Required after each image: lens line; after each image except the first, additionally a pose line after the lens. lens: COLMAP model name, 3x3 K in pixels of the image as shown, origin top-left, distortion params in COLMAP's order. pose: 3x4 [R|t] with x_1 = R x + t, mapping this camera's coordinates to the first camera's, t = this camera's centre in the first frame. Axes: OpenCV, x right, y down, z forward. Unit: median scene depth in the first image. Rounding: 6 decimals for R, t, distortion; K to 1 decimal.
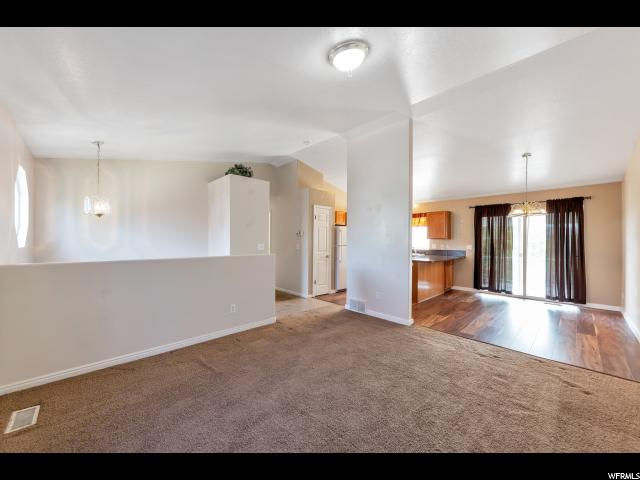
lens RADIAL K [[240.2, 0, 304.2], [0, 240.2, 239.1], [0, 0, 1]] dist [-0.000890, 0.000000]
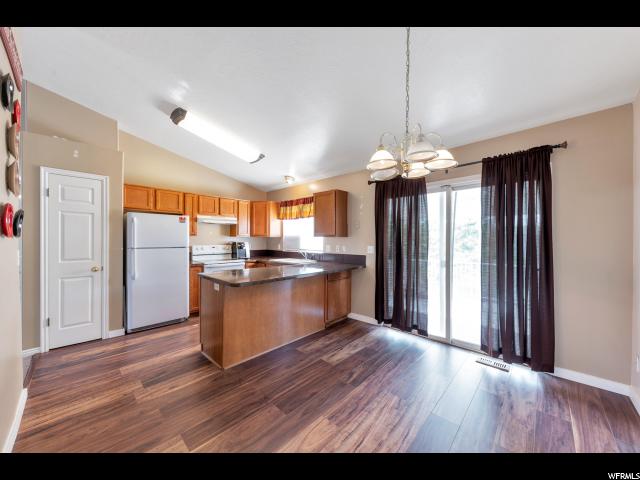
lens RADIAL K [[236.2, 0, 302.4], [0, 236.2, 239.6], [0, 0, 1]] dist [0.008195, -0.000300]
pose [[0.997951, -0.001602, 0.063965, 0.526343], [0.001218, 0.999981, 0.006038, 0.005029], [-0.063973, -0.005948, 0.997934, 0.458636]]
